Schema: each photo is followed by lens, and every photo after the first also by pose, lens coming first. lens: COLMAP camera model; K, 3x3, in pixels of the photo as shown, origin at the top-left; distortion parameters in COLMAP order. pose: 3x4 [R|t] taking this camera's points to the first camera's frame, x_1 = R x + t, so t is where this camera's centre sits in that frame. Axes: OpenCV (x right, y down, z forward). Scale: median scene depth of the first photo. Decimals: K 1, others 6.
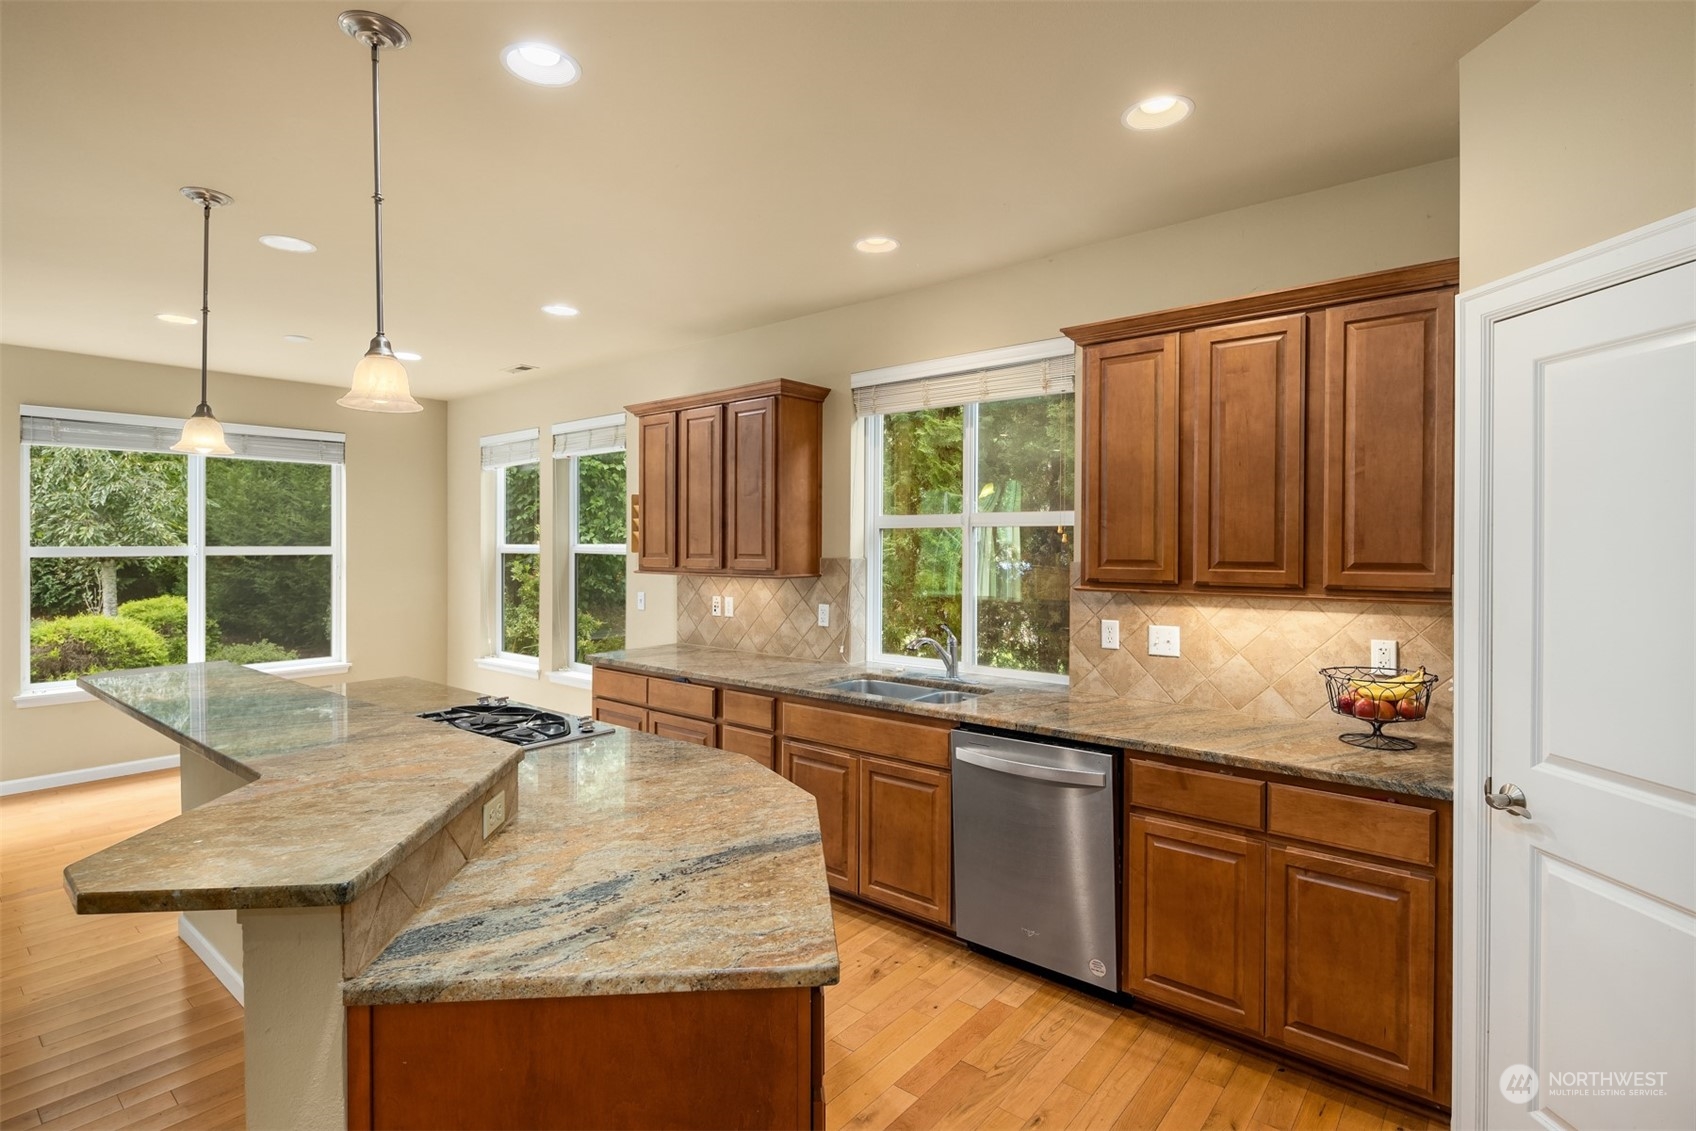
lens RADIAL K [[826.0, 0, 847.6], [0, 826.0, 557.6], [0, 0, 1]] dist [-0.002588, -0.001856]
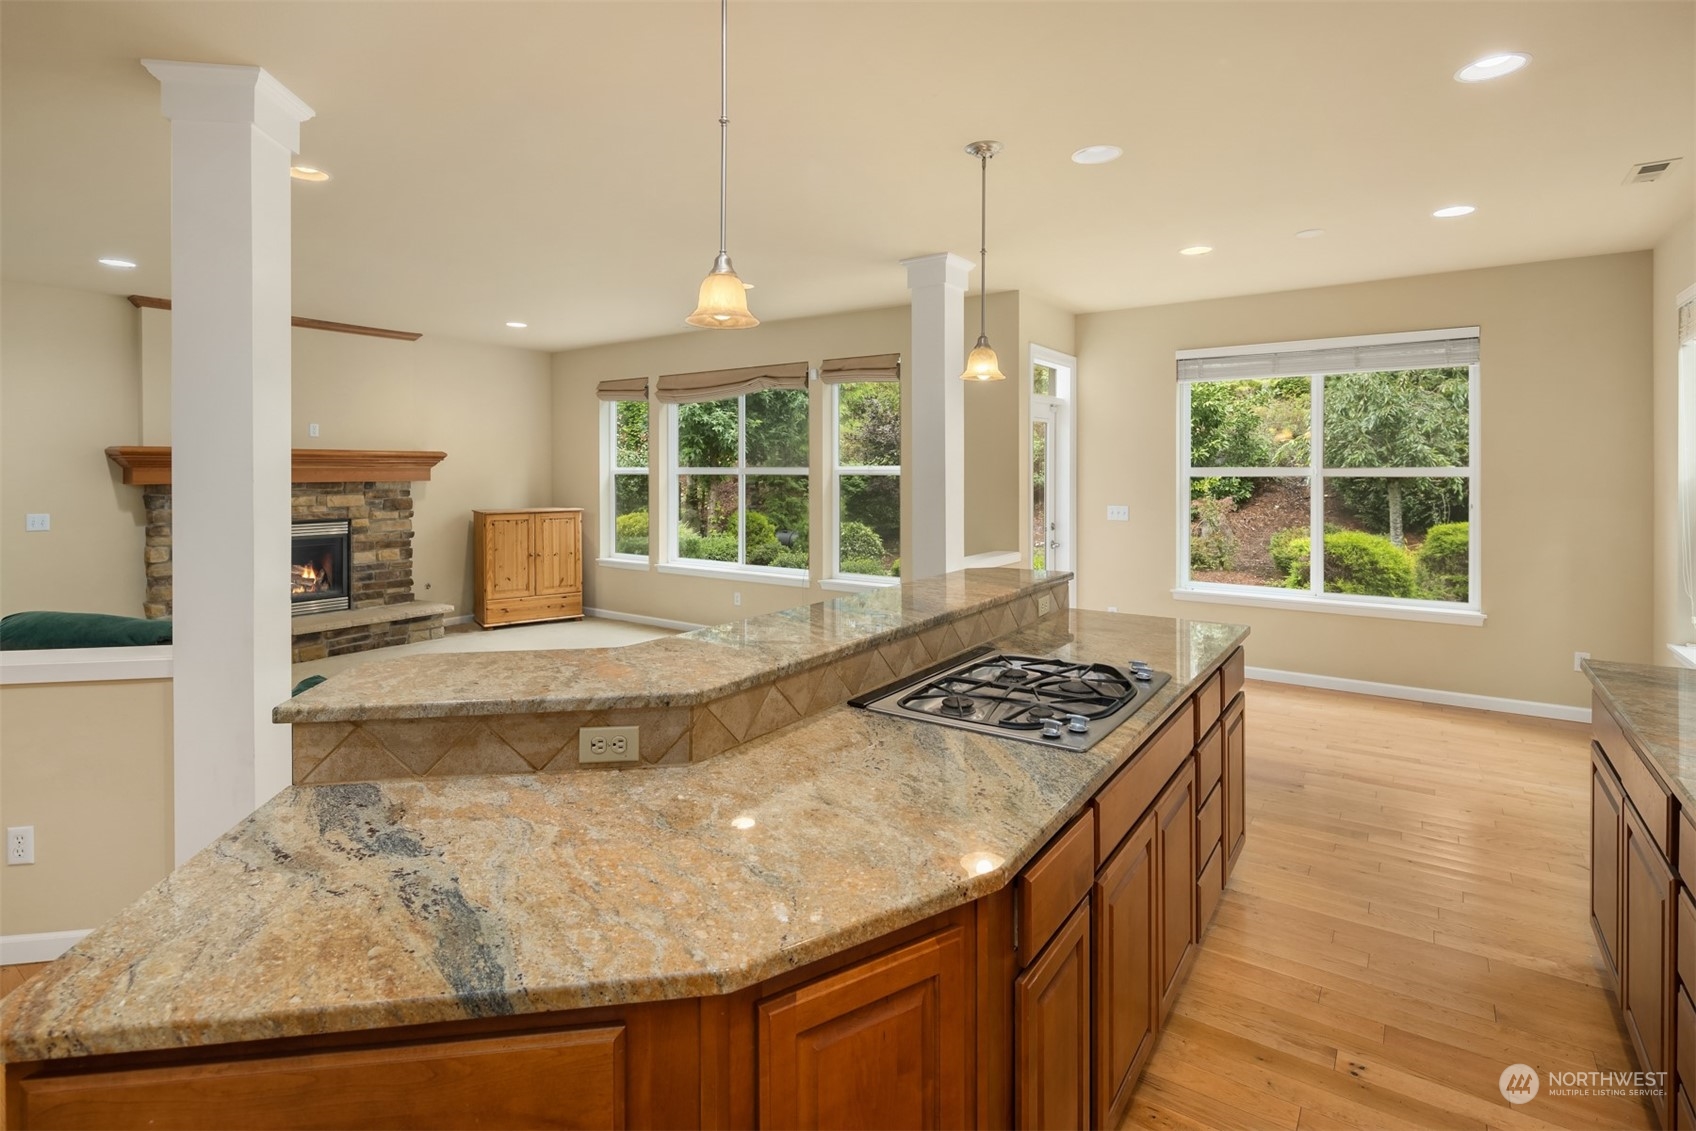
lens RADIAL K [[826.0, 0, 842.8], [0, 826.0, 468.8], [0, 0, 1]] dist [-0.002588, -0.001856]
pose [[0.069535, -0.000435, -0.997579, 0.319205], [-0.015902, 0.999872, -0.001545, -0.001651], [0.997453, 0.015971, 0.069519, 0.737035]]
